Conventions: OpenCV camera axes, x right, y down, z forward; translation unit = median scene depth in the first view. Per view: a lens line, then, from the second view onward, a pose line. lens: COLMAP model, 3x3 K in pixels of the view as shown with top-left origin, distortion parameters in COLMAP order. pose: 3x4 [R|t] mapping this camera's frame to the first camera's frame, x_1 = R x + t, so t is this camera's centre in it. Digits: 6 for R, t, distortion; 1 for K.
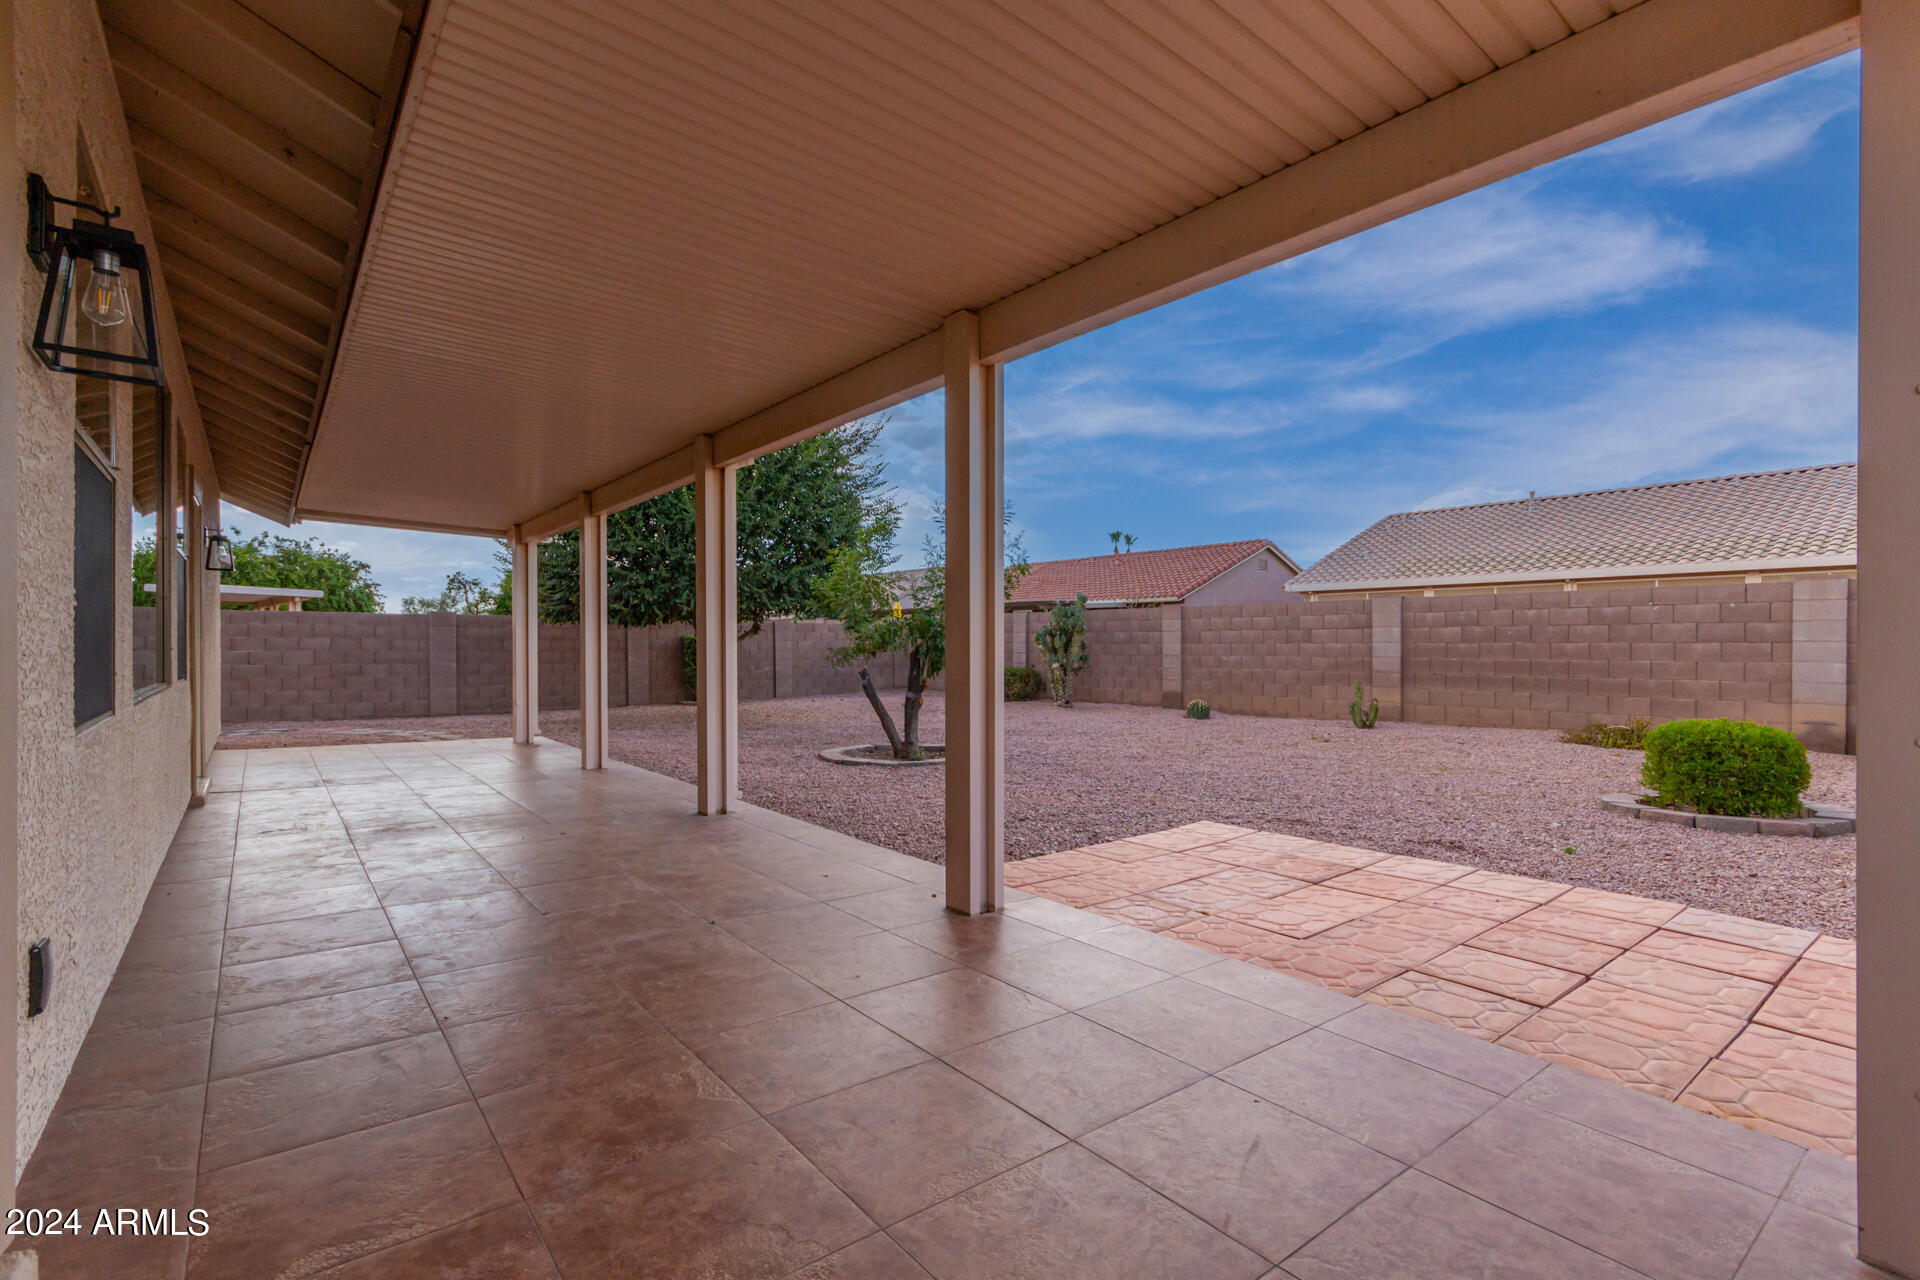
lens RADIAL K [[893.9, 0, 960.7], [0, 893.9, 648.7], [0, 0, 1]] dist [-0.005618, 0.001150]
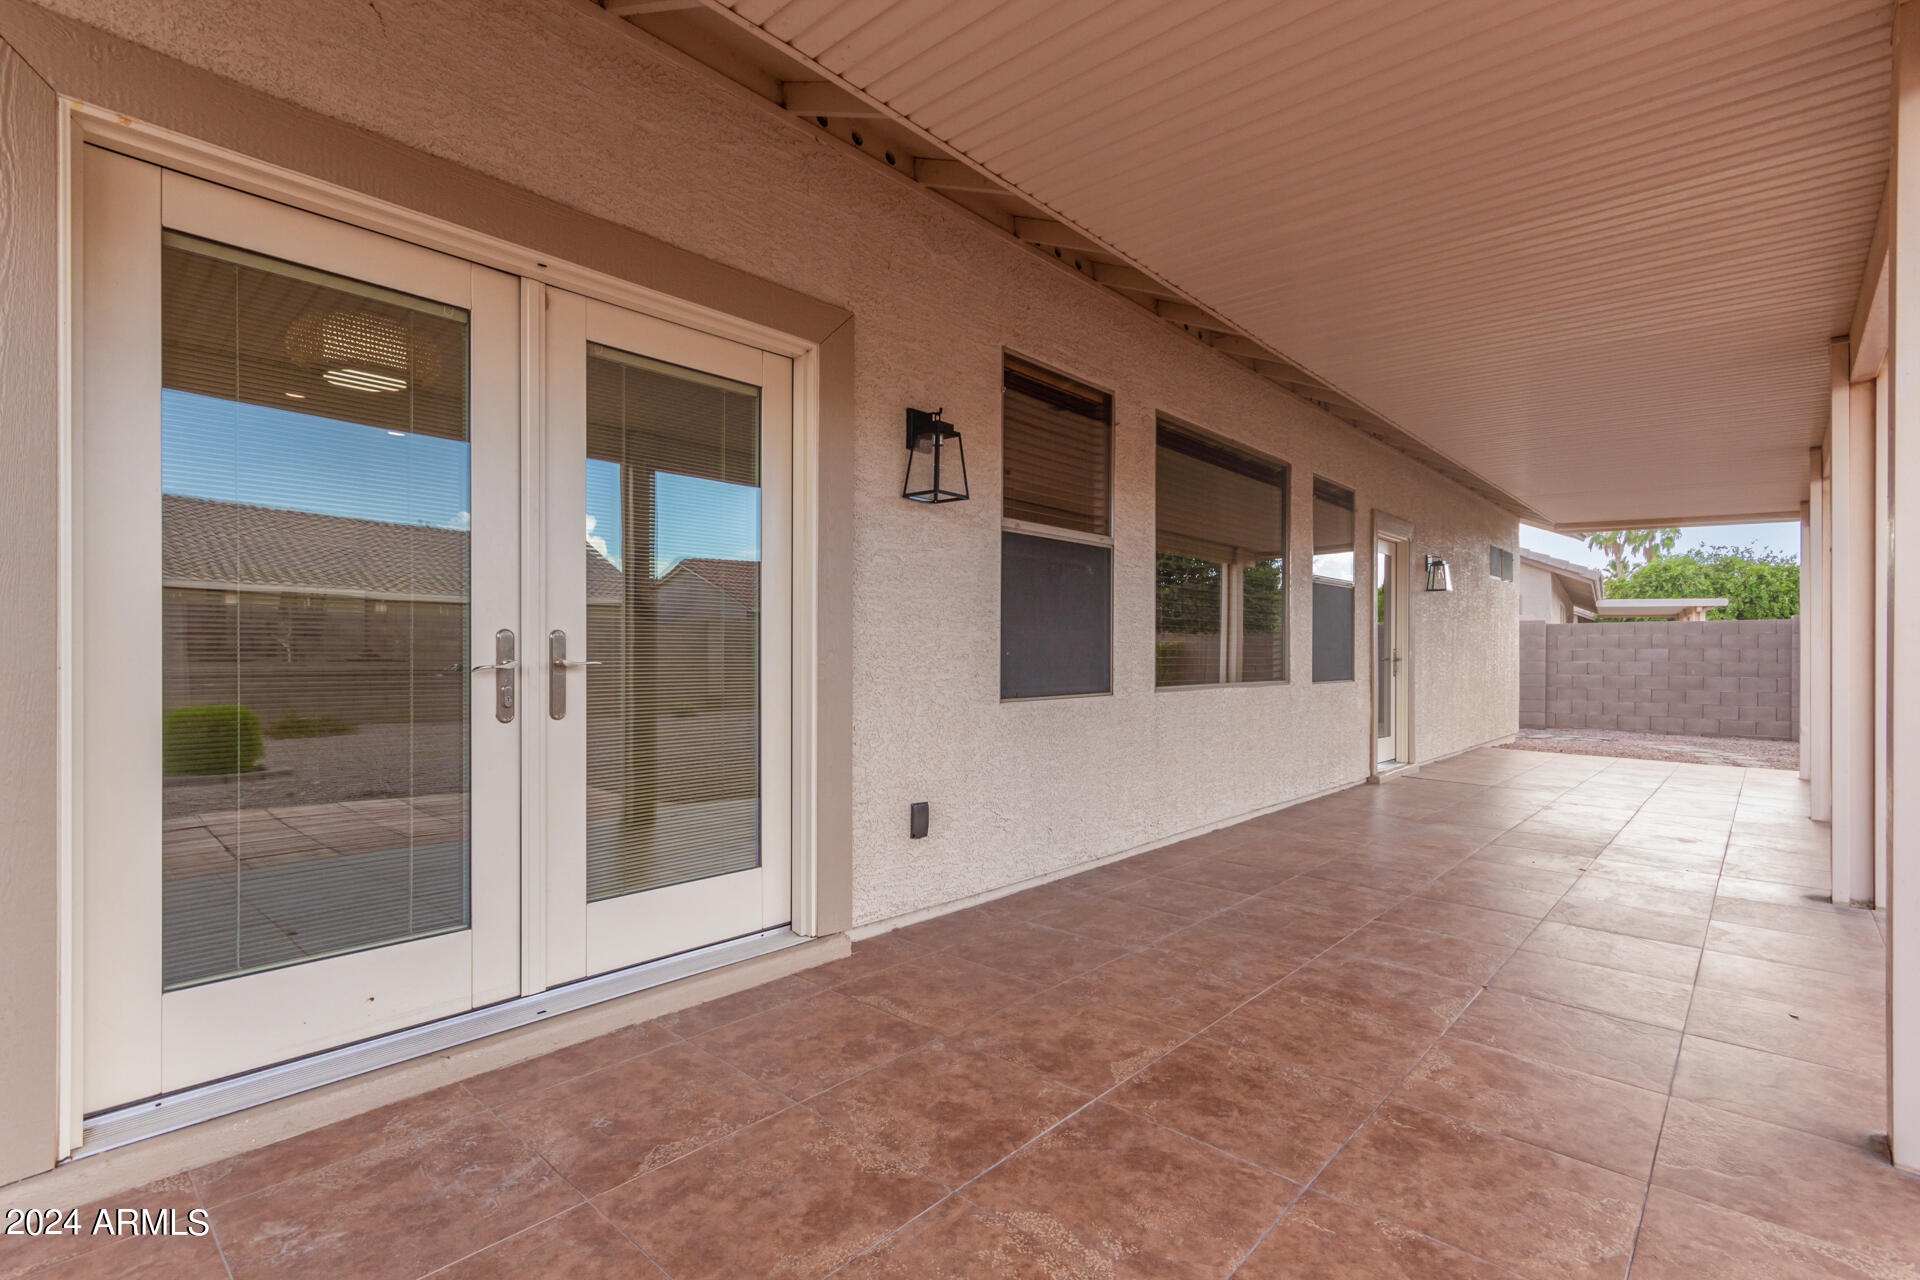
lens RADIAL K [[893.9, 0, 963.3], [0, 893.9, 649.3], [0, 0, 1]] dist [-0.005618, 0.001150]
pose [[0.153649, -0.006580, -0.988104, 0.119113], [-0.007735, 0.999939, -0.007861, 0.002067], [0.988095, 0.008851, 0.153589, 0.104430]]
